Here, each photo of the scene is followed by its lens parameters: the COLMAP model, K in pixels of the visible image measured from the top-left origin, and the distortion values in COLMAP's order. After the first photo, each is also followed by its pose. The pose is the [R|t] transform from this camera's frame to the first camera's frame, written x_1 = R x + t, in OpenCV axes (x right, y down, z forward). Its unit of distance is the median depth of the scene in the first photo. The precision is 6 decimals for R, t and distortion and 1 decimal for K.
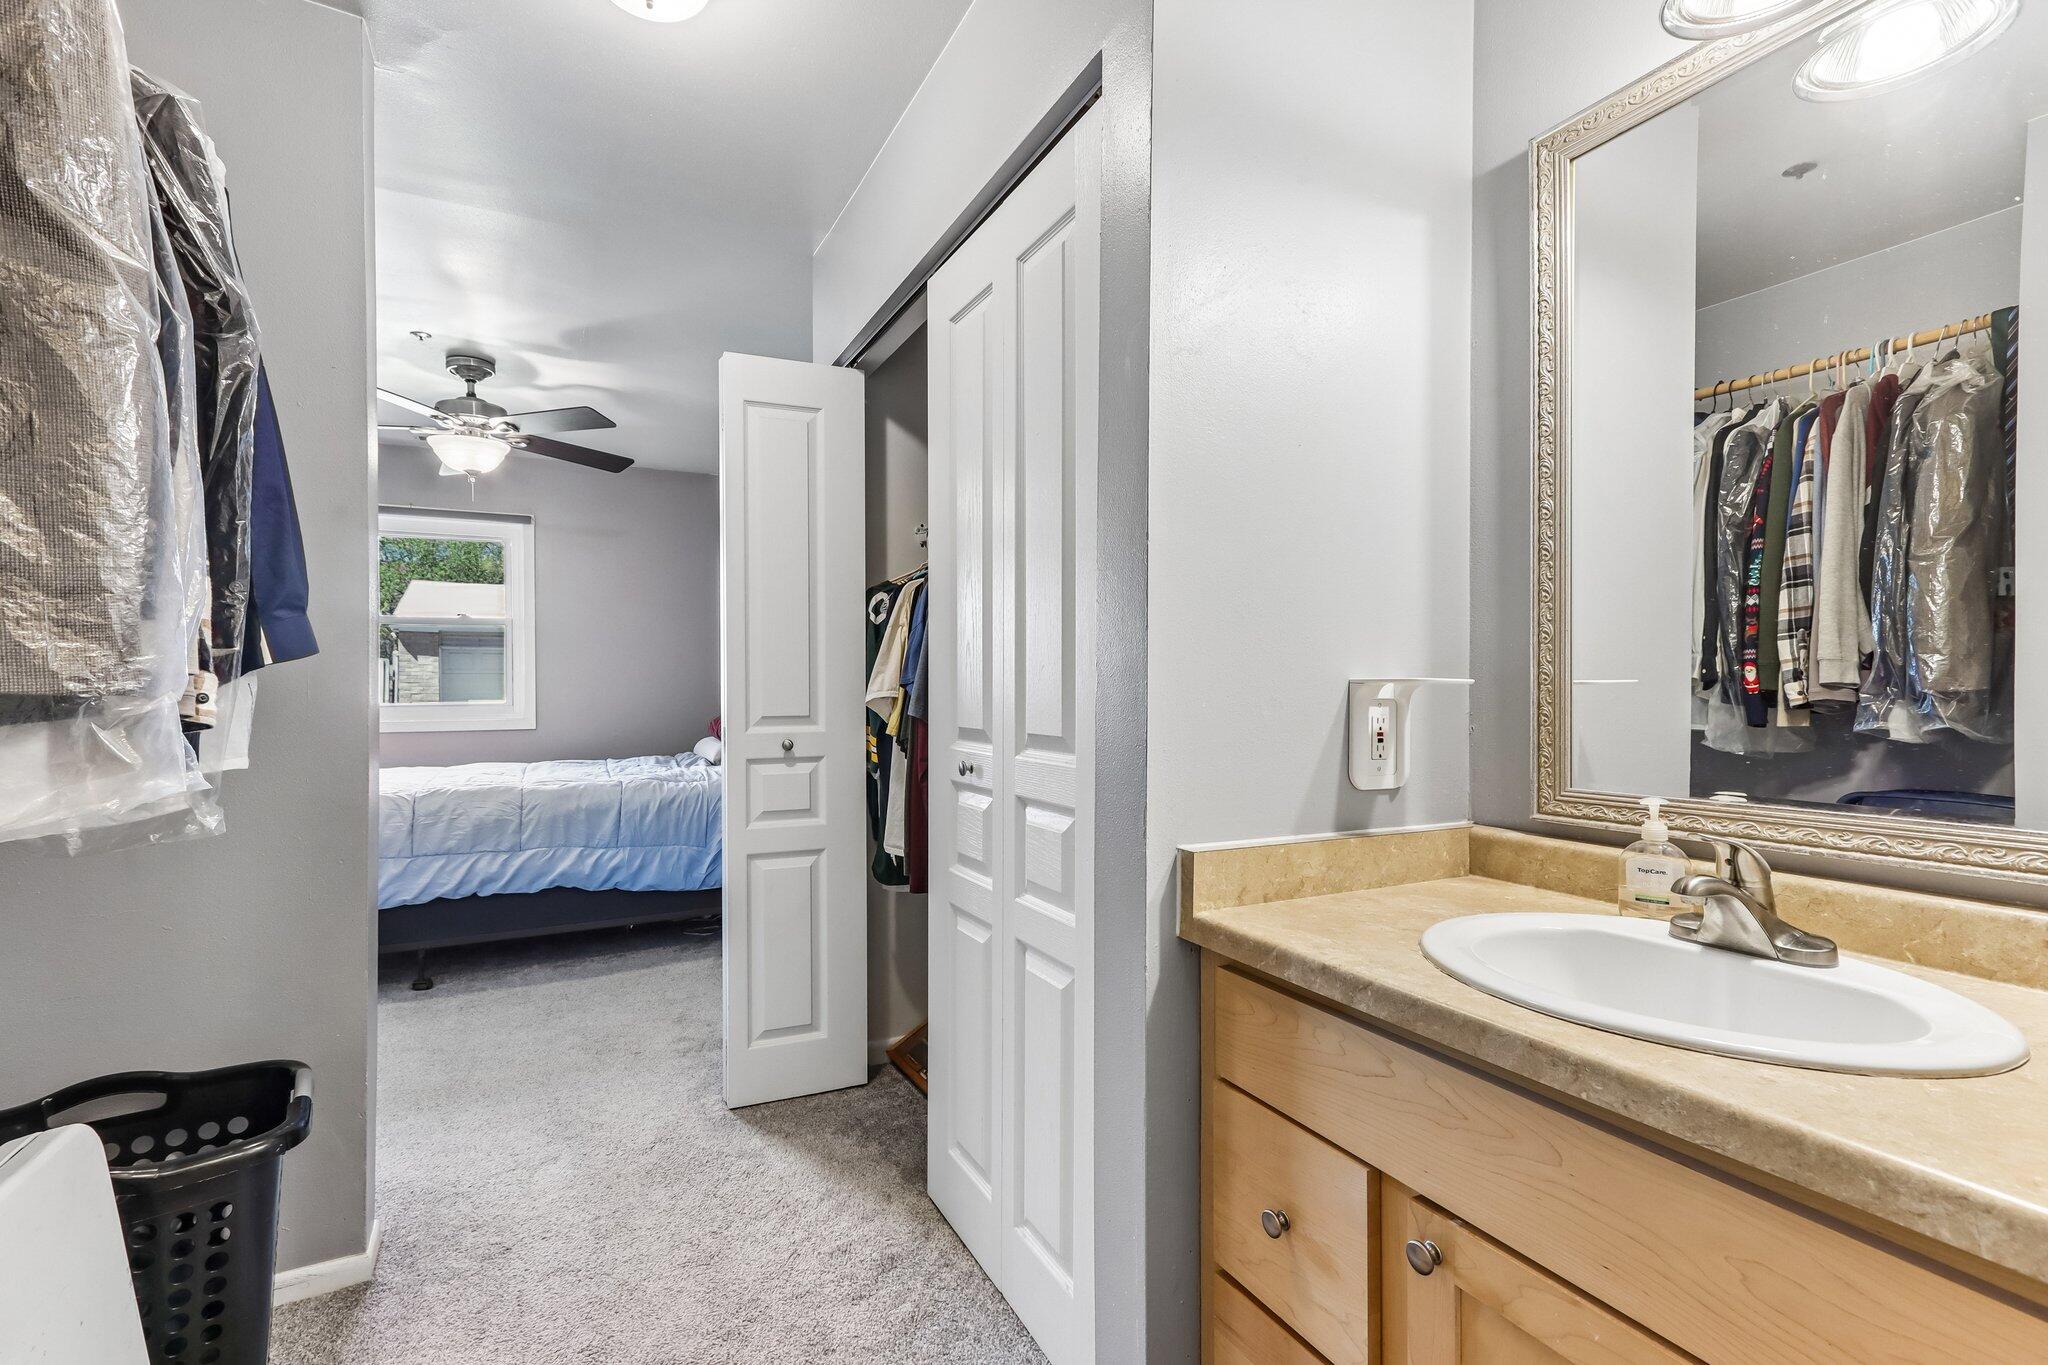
lens RADIAL K [[947.3, 0, 1021.9], [0, 947.3, 683.4], [0, 0, 1]] dist [0.014081, 0.000475]
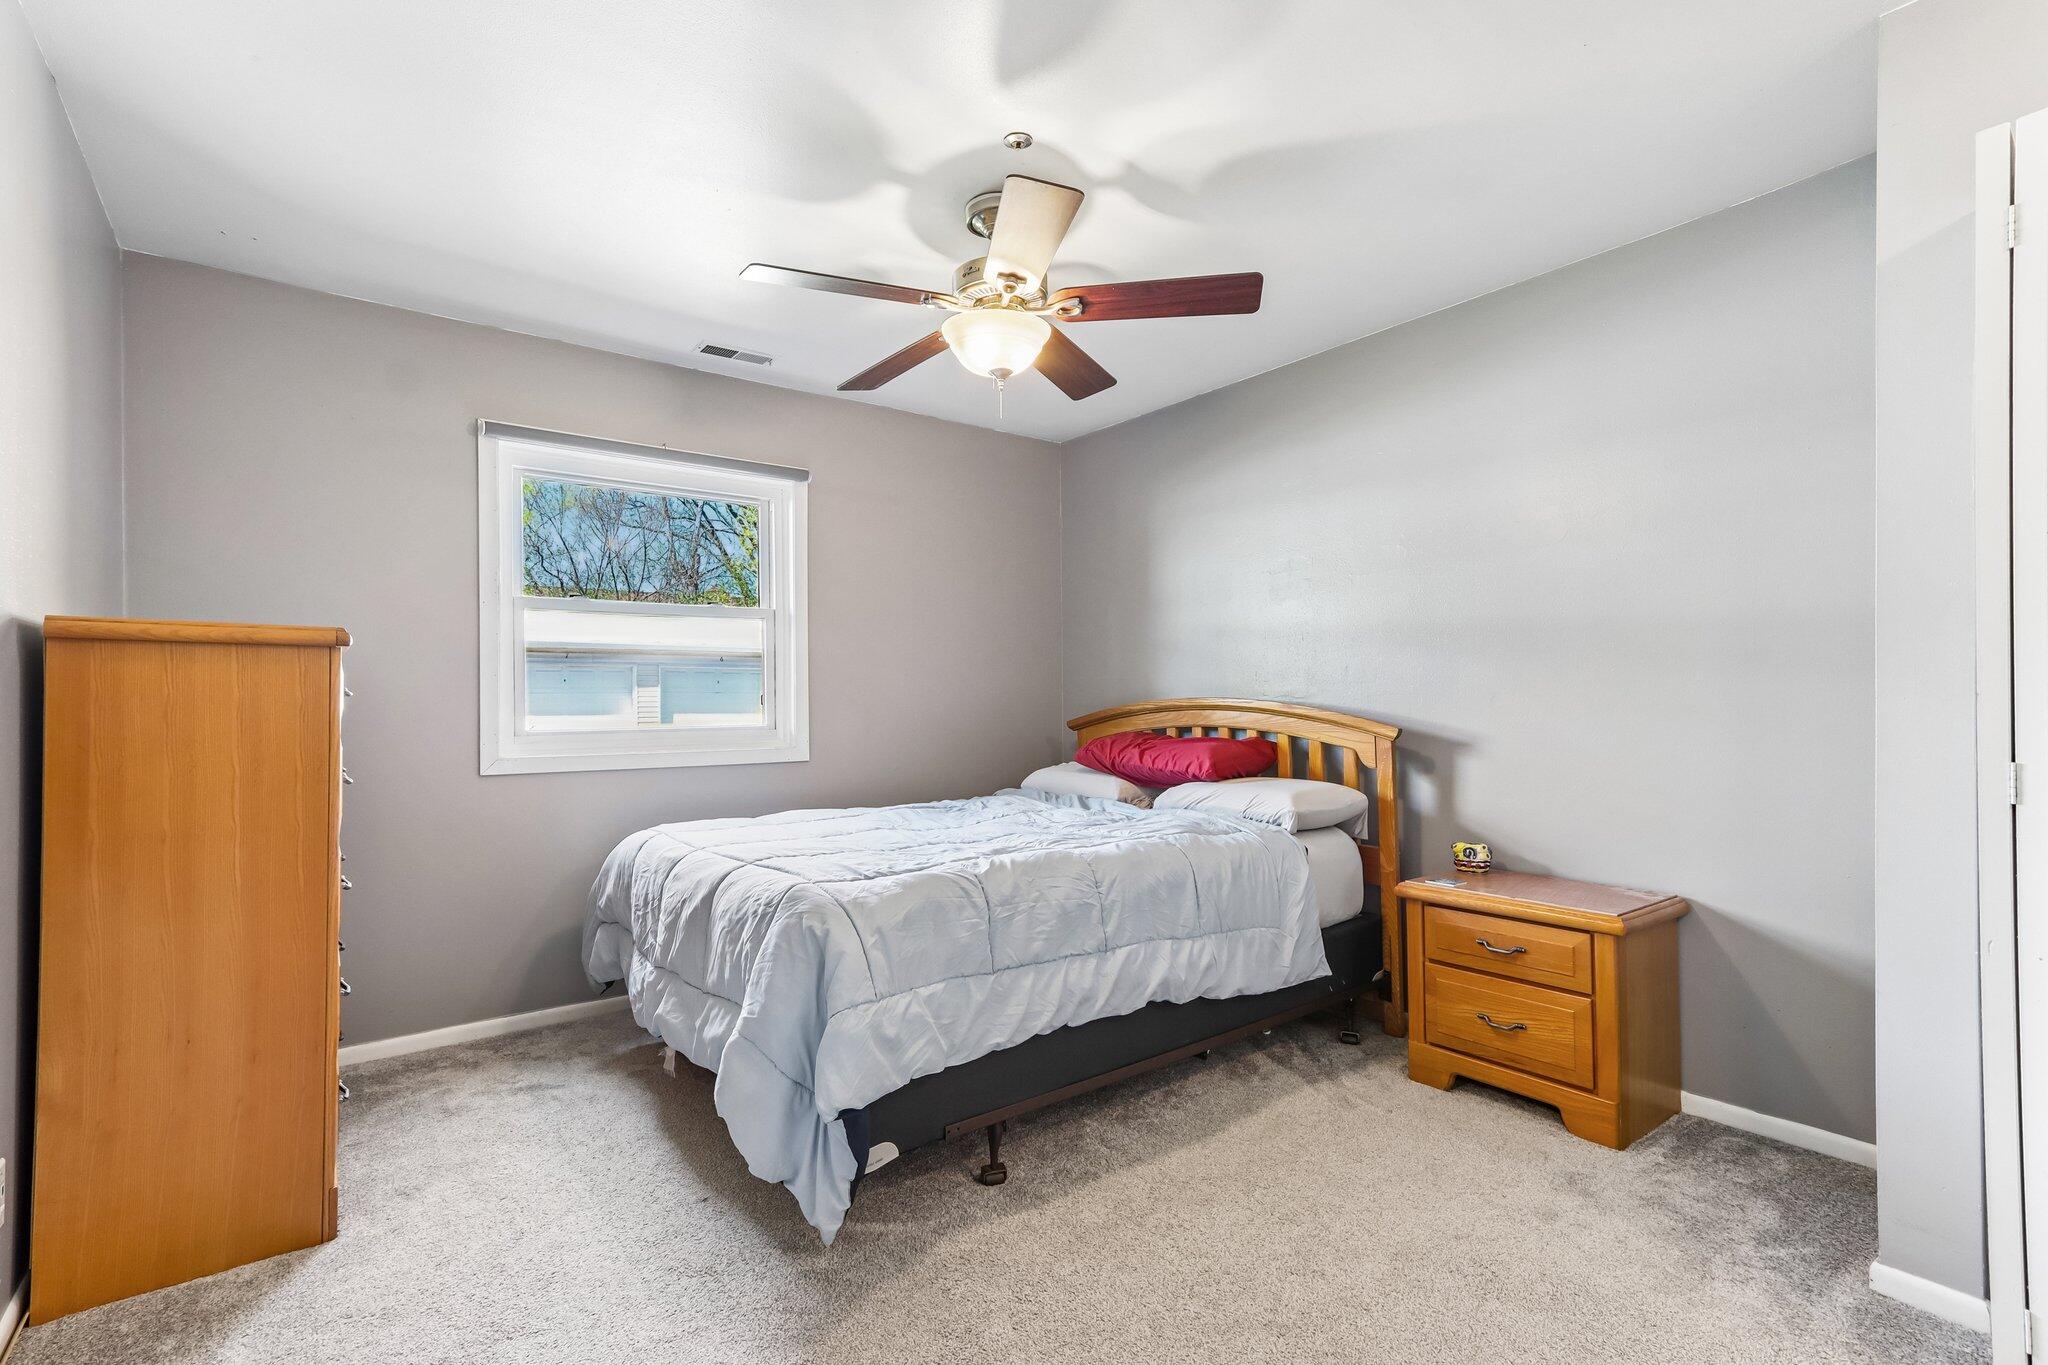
lens RADIAL K [[947.3, 0, 1024.9], [0, 947.3, 688.2], [0, 0, 1]] dist [0.014081, 0.000475]
pose [[0.984082, -0.001291, 0.177708, -0.557872], [0.003965, 0.999884, -0.014690, 0.004104], [-0.177668, 0.015161, 0.983974, 0.292478]]
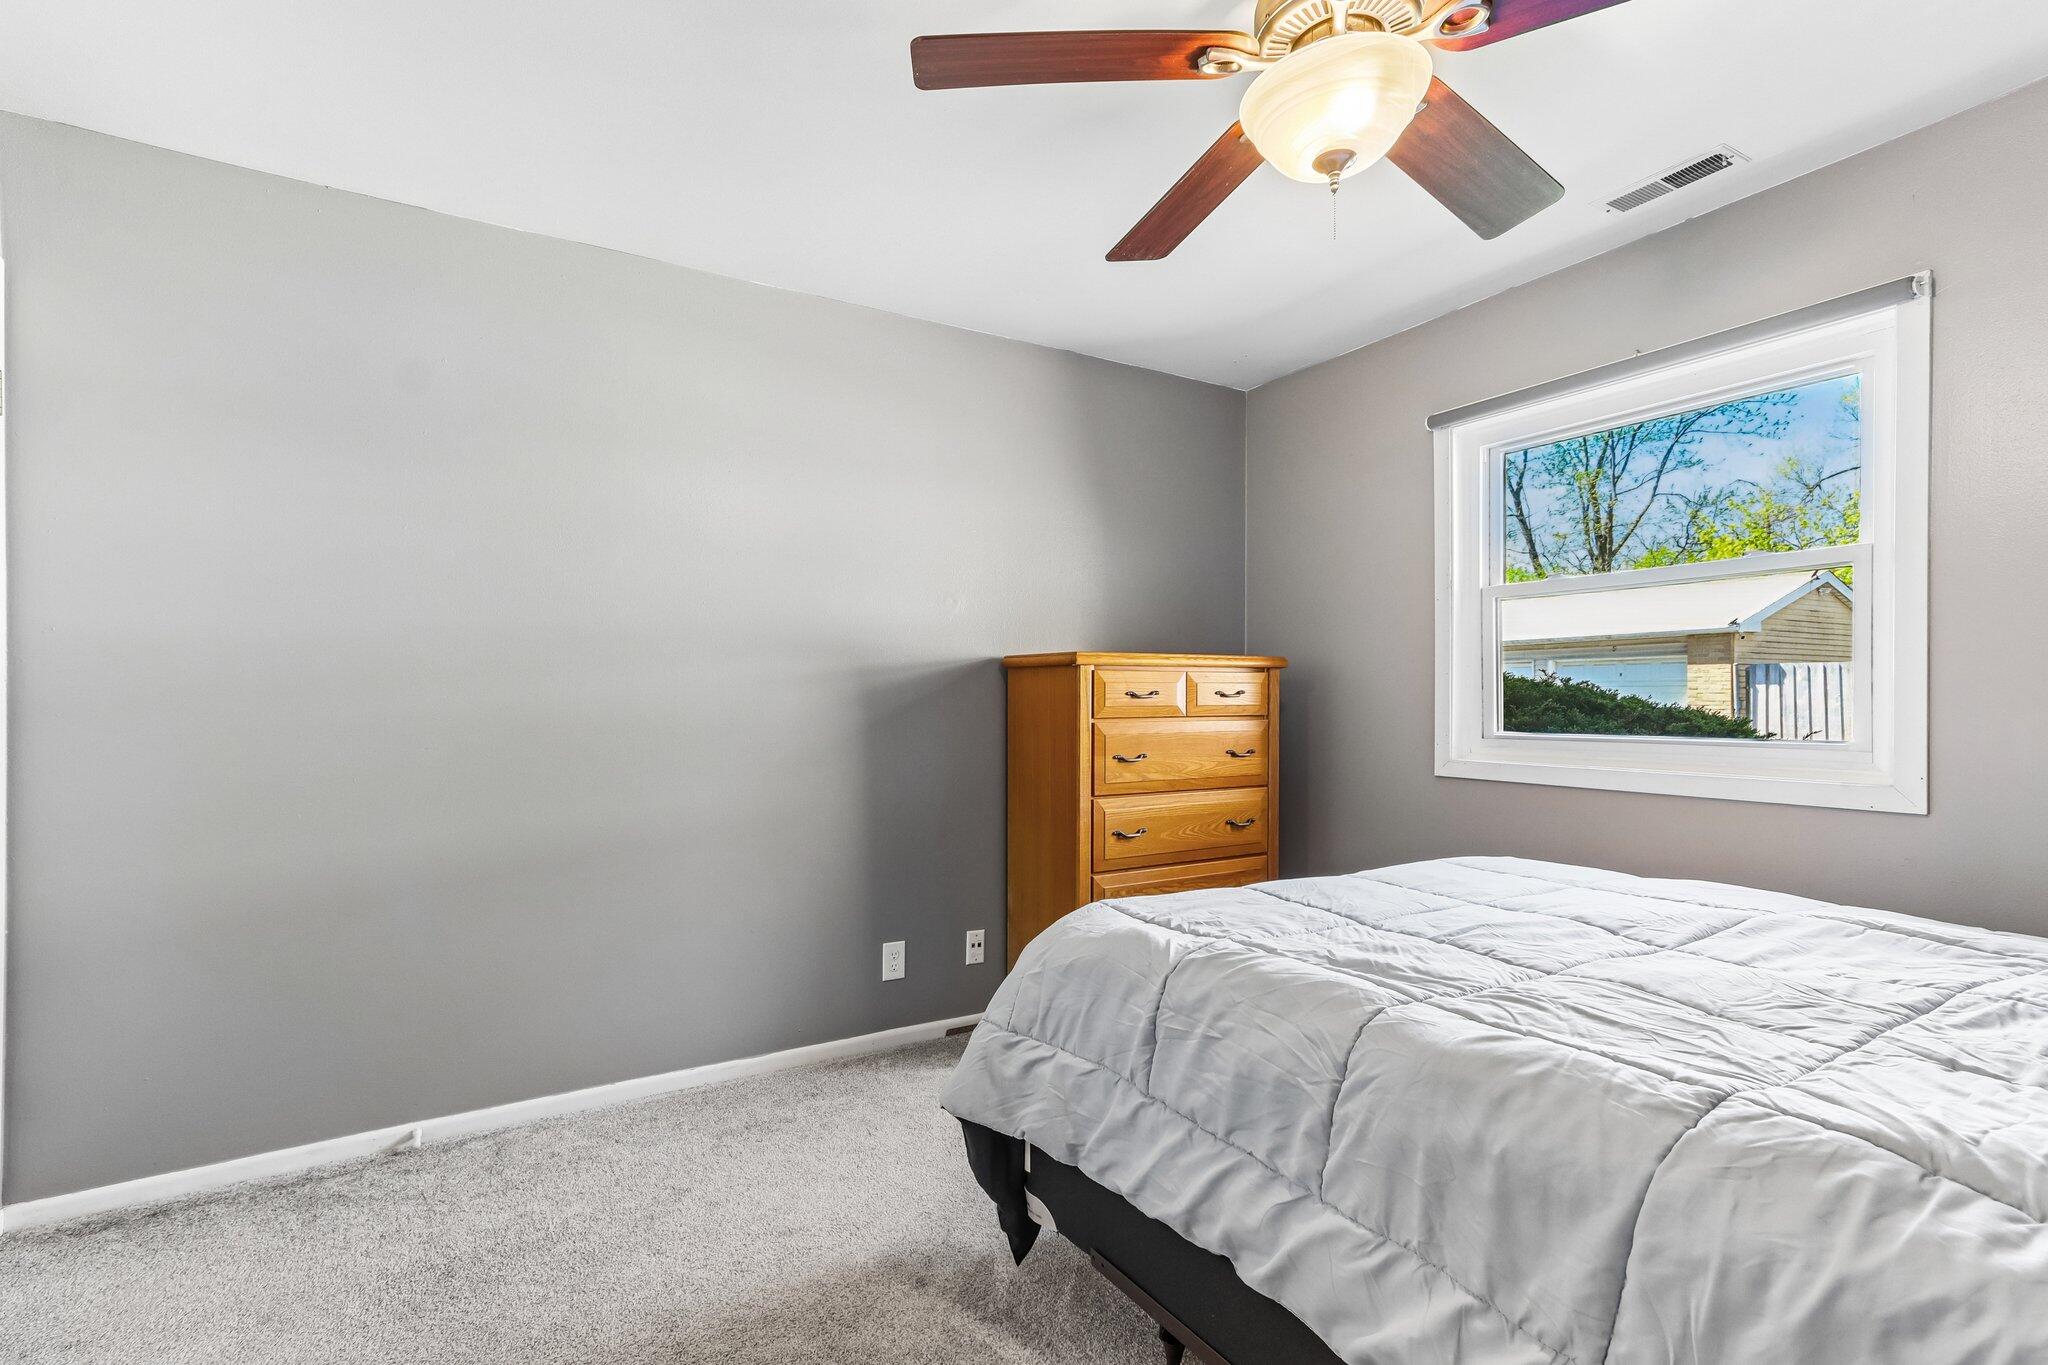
lens RADIAL K [[947.3, 0, 967.5], [0, 947.3, 692.3], [0, 0, 1]] dist [0.014081, 0.000475]
pose [[0.034303, -0.001591, -0.999410, -0.151993], [0.002050, 0.999997, -0.001521, -0.004275], [0.999409, -0.001997, 0.034306, 0.688809]]
